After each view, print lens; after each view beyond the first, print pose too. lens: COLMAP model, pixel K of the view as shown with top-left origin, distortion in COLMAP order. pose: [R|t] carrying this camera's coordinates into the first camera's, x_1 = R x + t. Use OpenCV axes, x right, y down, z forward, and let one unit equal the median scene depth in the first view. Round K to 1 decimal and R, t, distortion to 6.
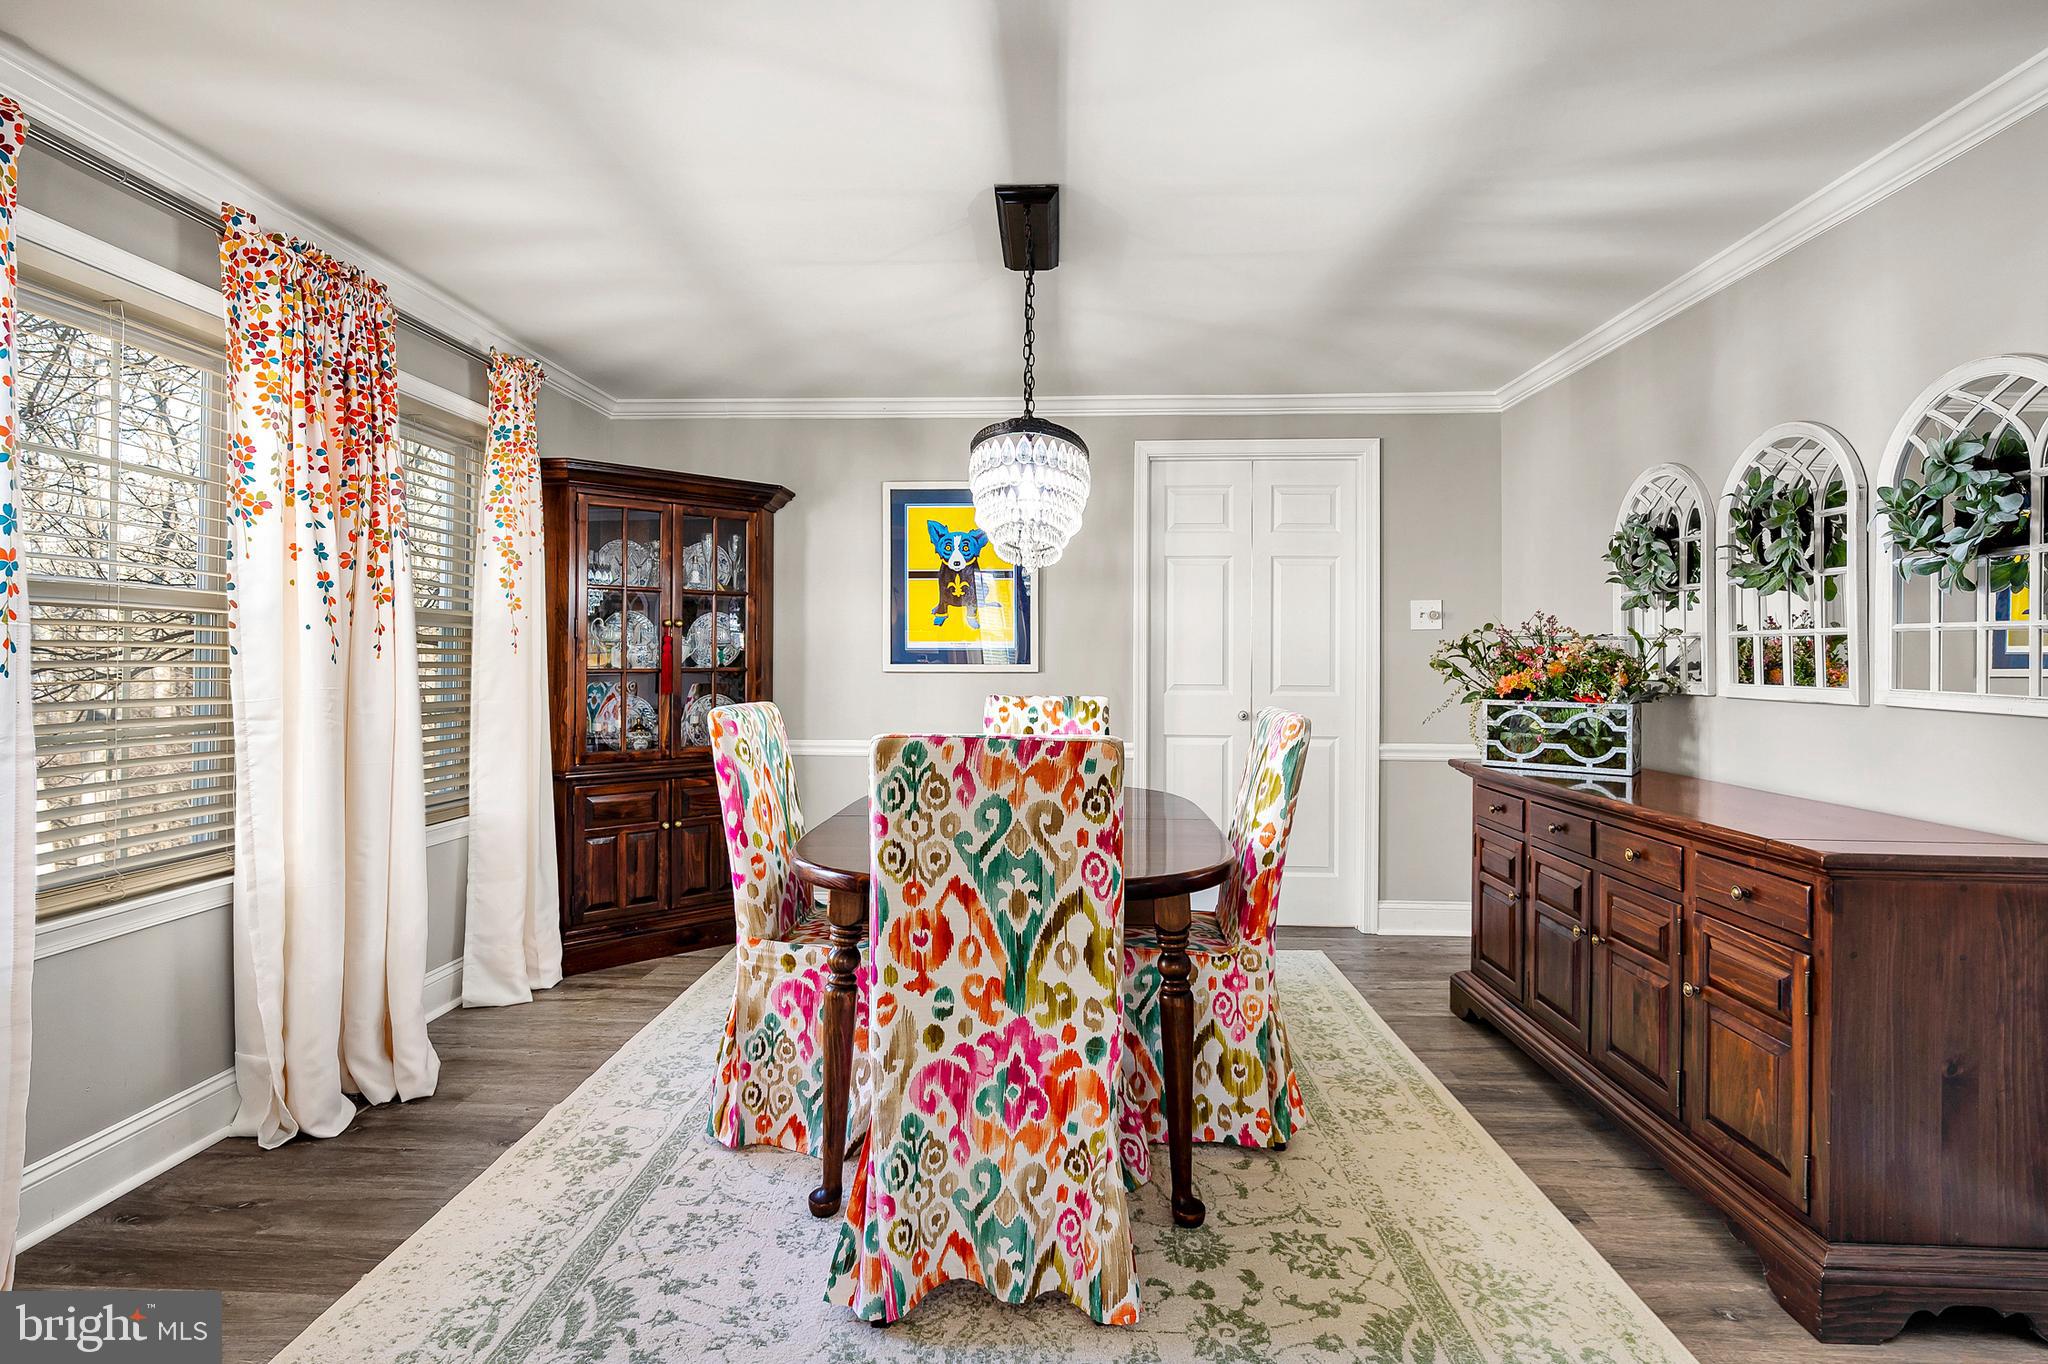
lens RADIAL K [[1037.4, 0, 1039.7], [0, 1037.4, 671.7], [0, 0, 1]] dist [-0.016338, -0.000779]
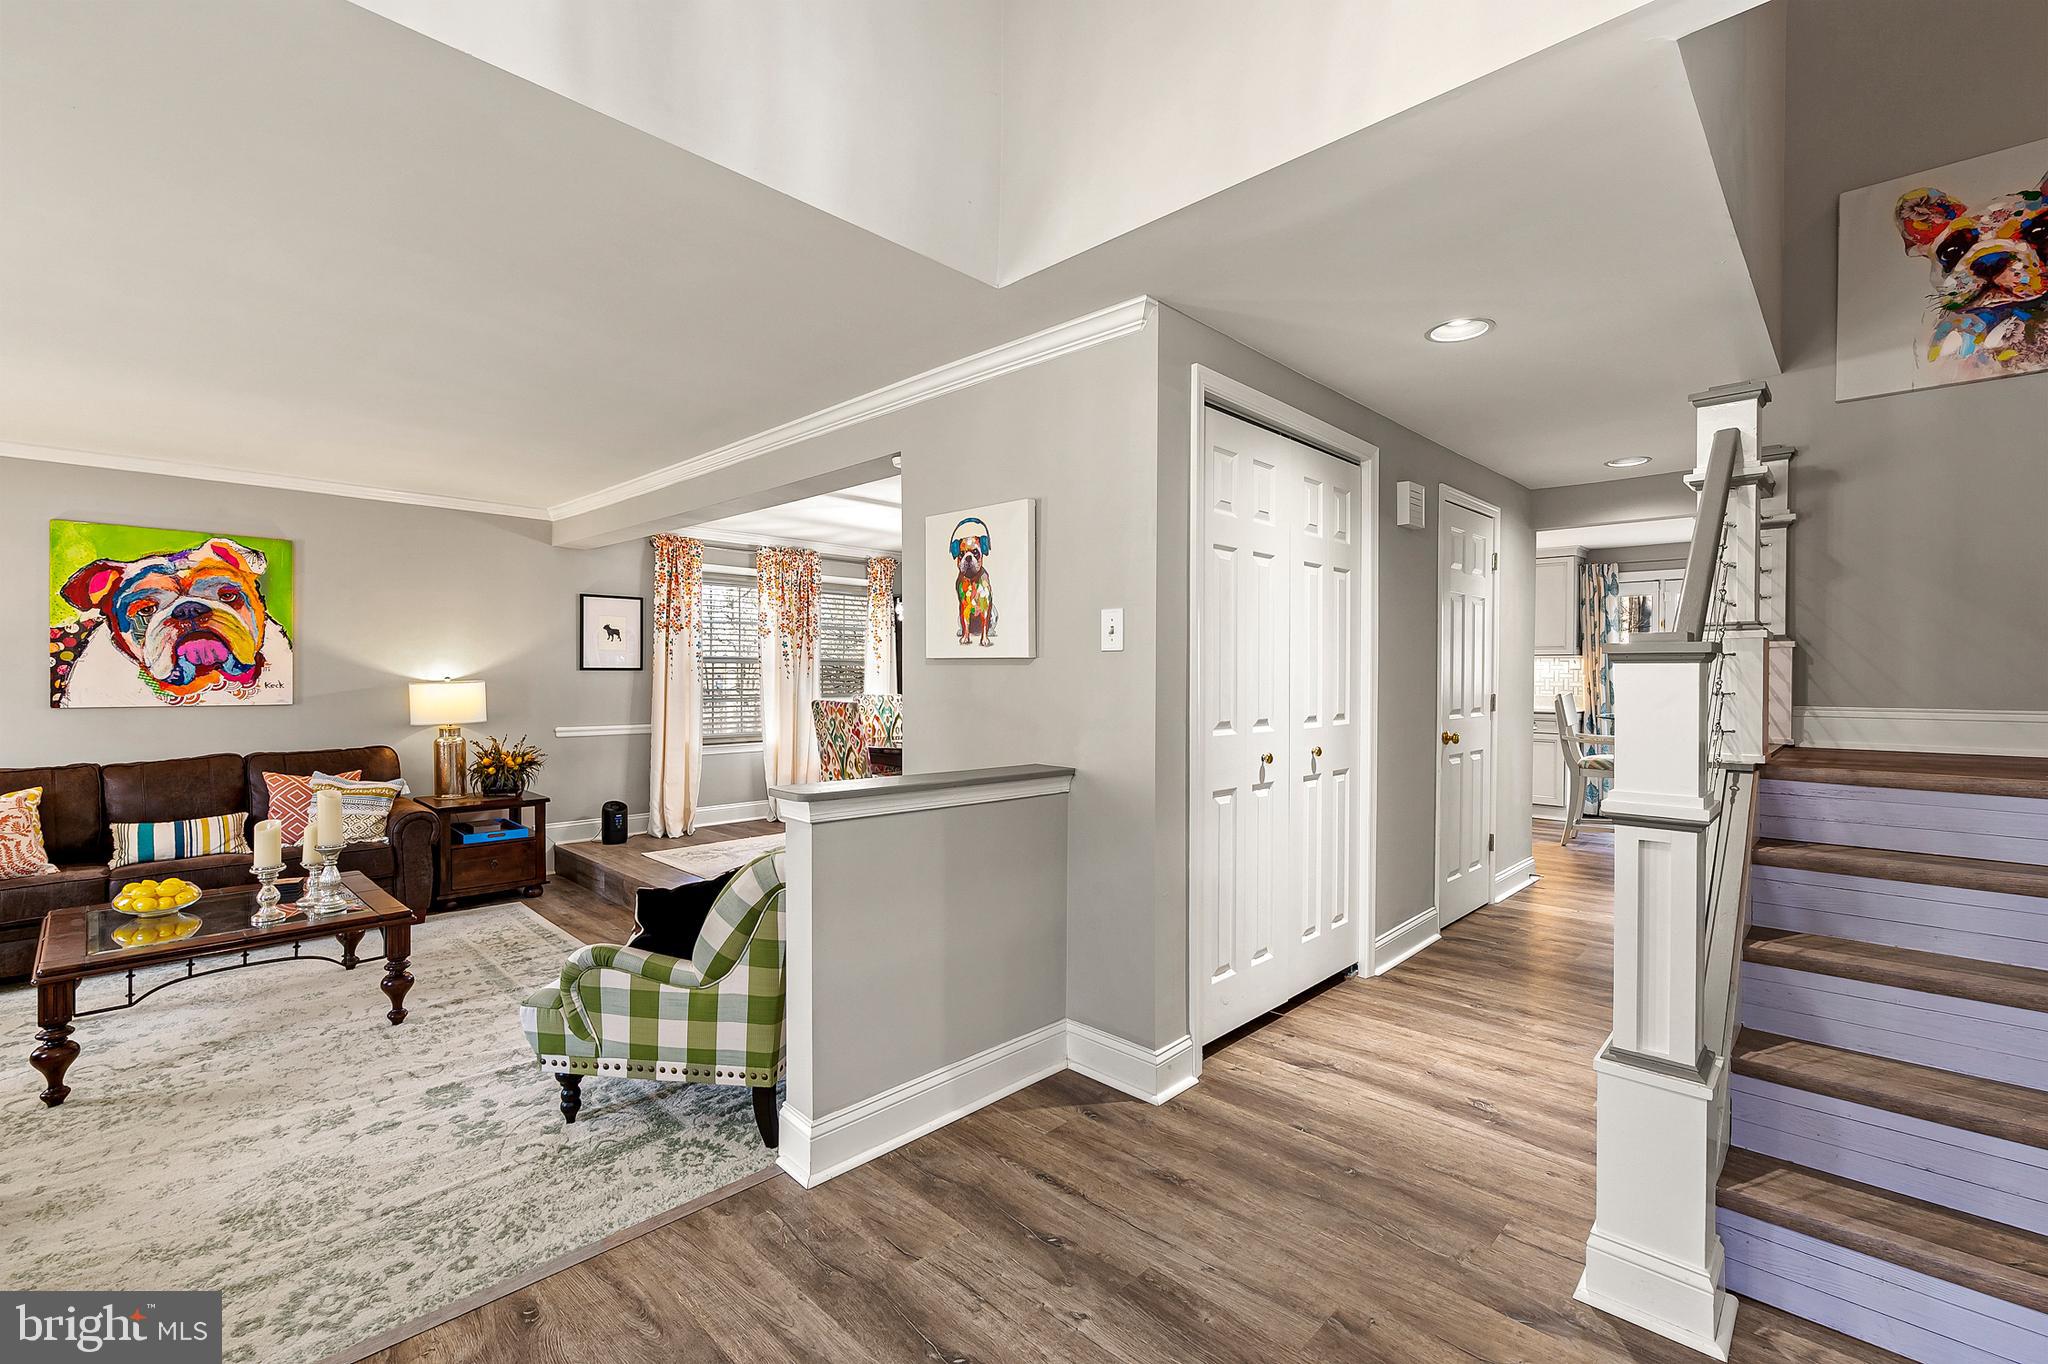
lens RADIAL K [[883.7, 0, 1024.0], [0, 883.7, 682.0], [0, 0, 1]] dist [0.003067, 0.000548]
pose [[0.756330, 0.000588, -0.654190, 1.767543], [0.001883, 0.999993, 0.003076, -0.008583], [0.654187, -0.003559, 0.756324, -0.634755]]
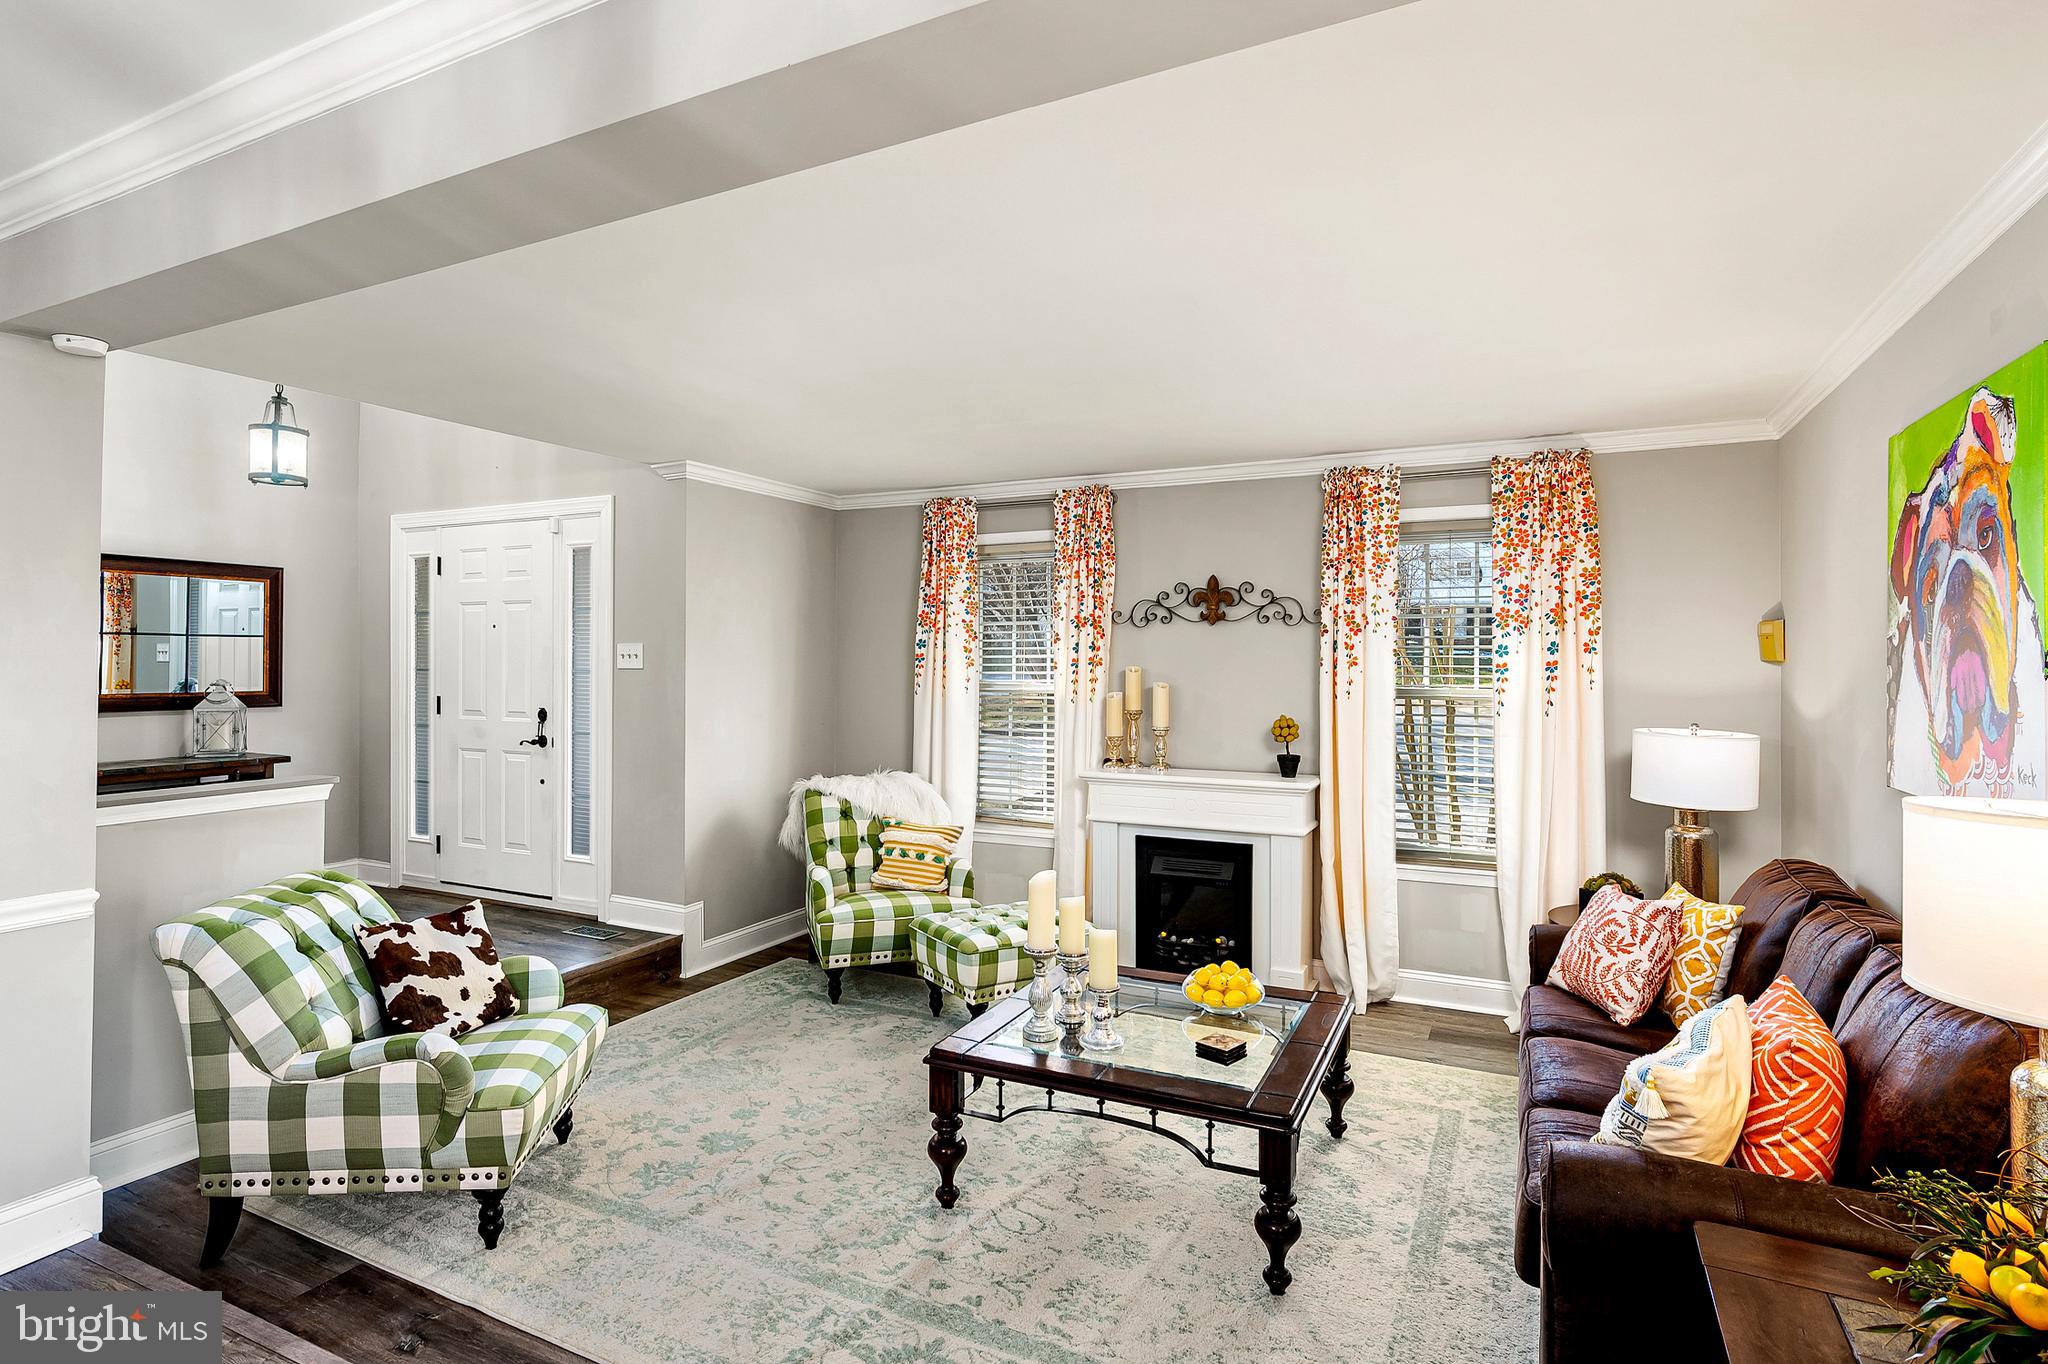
lens RADIAL K [[1037.4, 0, 1039.7], [0, 1037.4, 671.7], [0, 0, 1]] dist [-0.016338, -0.000779]
pose [[-0.924248, -0.017054, 0.381413, -0.357926], [-0.013712, 0.999840, 0.011477, -0.076363], [-0.381548, 0.005377, -0.924334, 0.757890]]
